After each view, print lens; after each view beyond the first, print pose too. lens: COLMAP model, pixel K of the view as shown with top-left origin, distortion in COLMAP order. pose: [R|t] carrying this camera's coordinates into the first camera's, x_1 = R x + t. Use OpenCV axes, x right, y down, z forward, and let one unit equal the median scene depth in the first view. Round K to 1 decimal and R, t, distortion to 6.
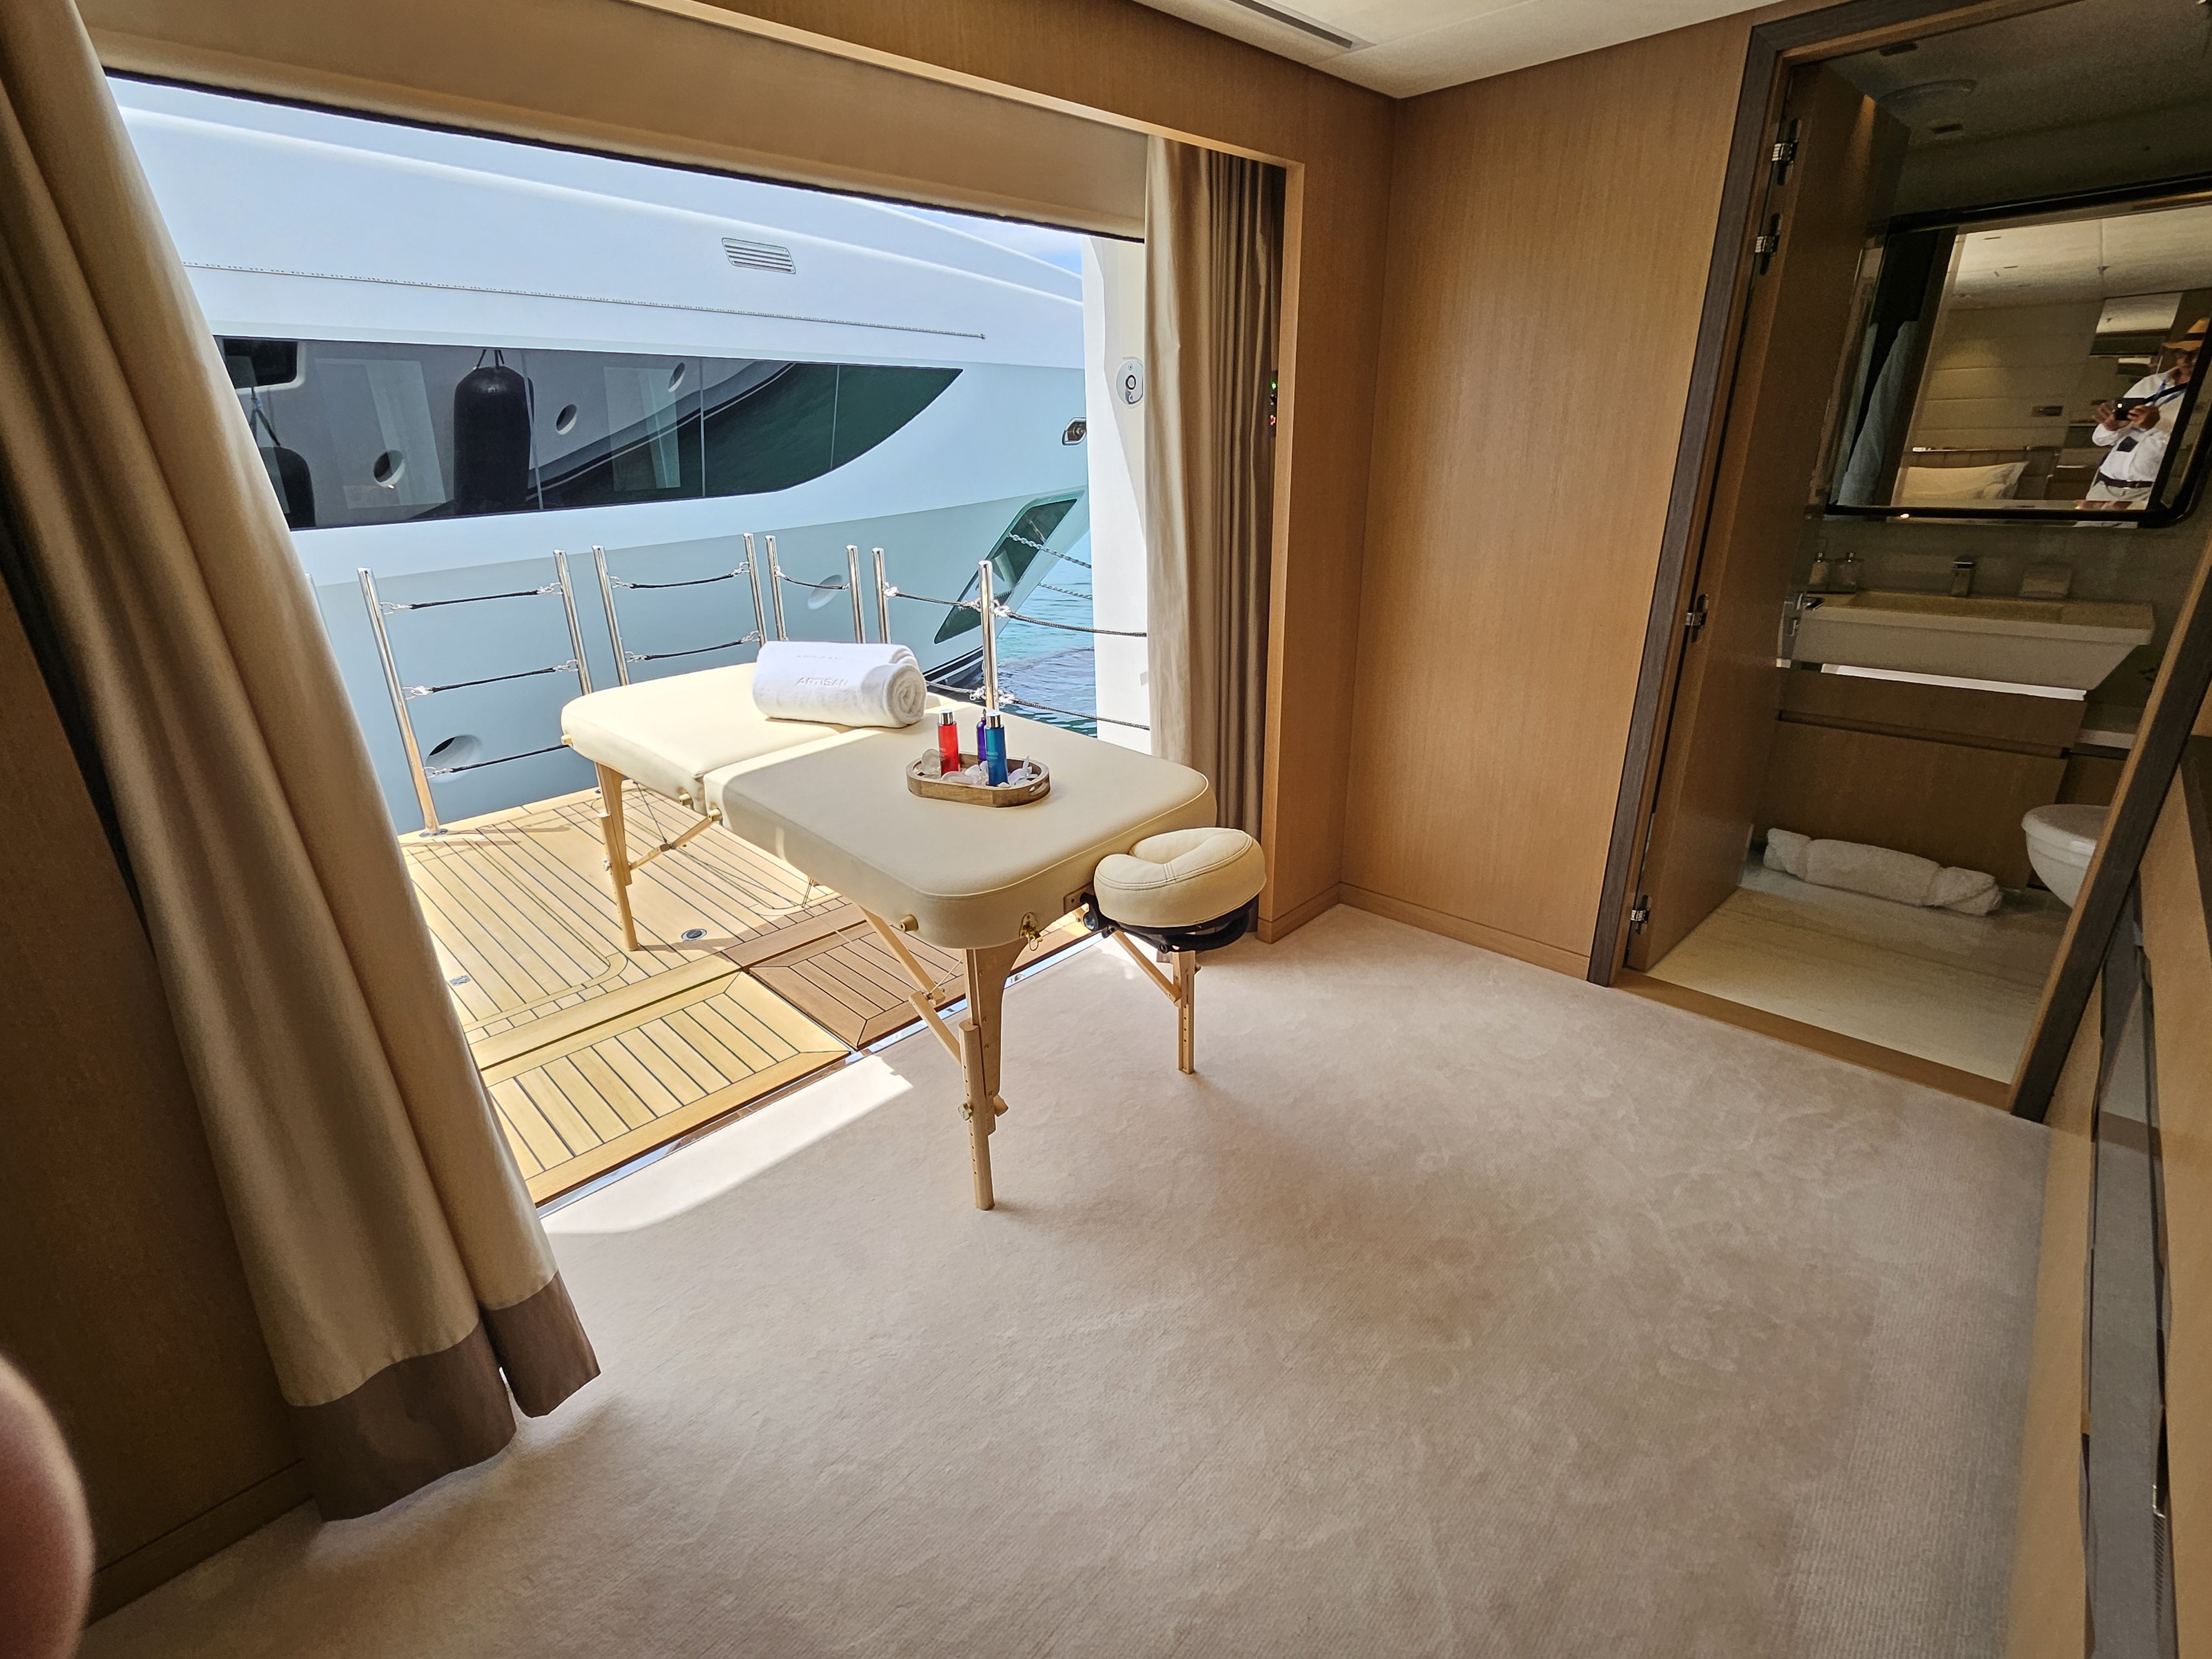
lens RADIAL K [[998.2, 0, 1098.1], [0, 998.2, 821.8], [0, 0, 1]] dist [-0.000134, -0.000058]
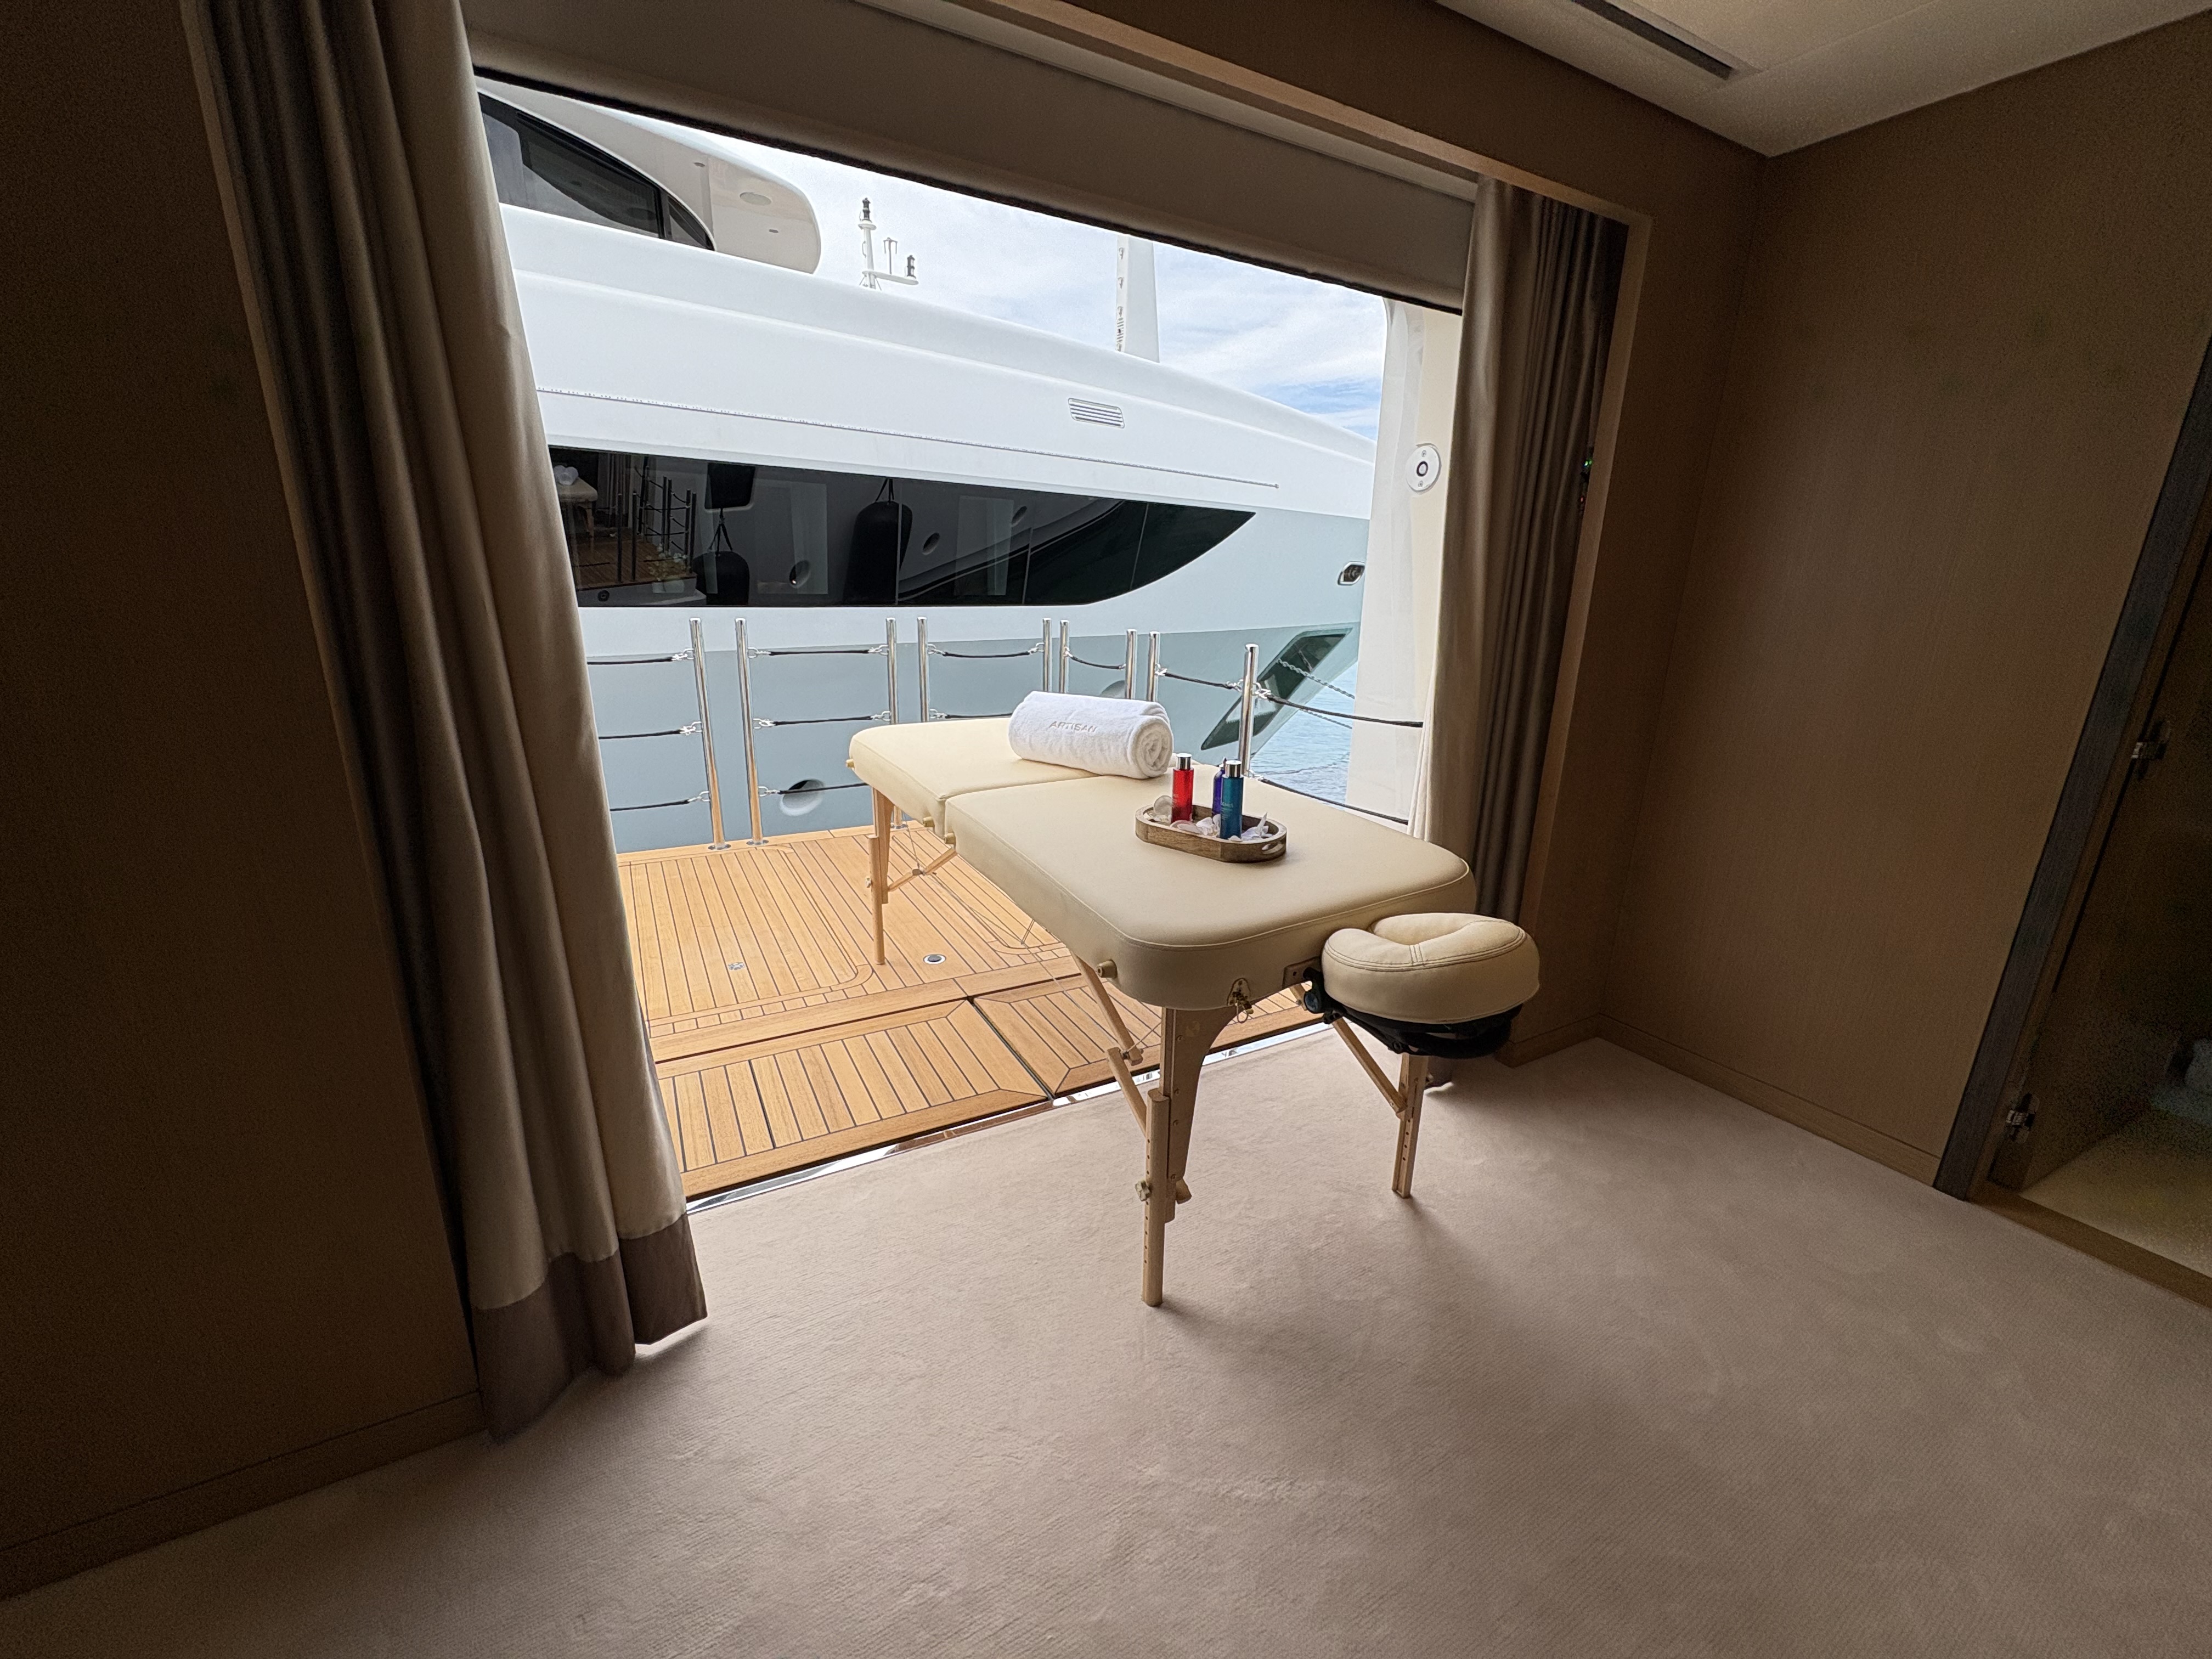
lens RADIAL K [[883.6, 0, 1103.4], [0, 883.6, 836.2], [0, 0, 1]] dist [-0.004466, -0.000180]
pose [[0.958906, 0.120164, -0.257021, -0.001448], [-0.141638, 0.987671, -0.066669, 0.029492], [0.245841, 0.100333, 0.964103, 0.170065]]
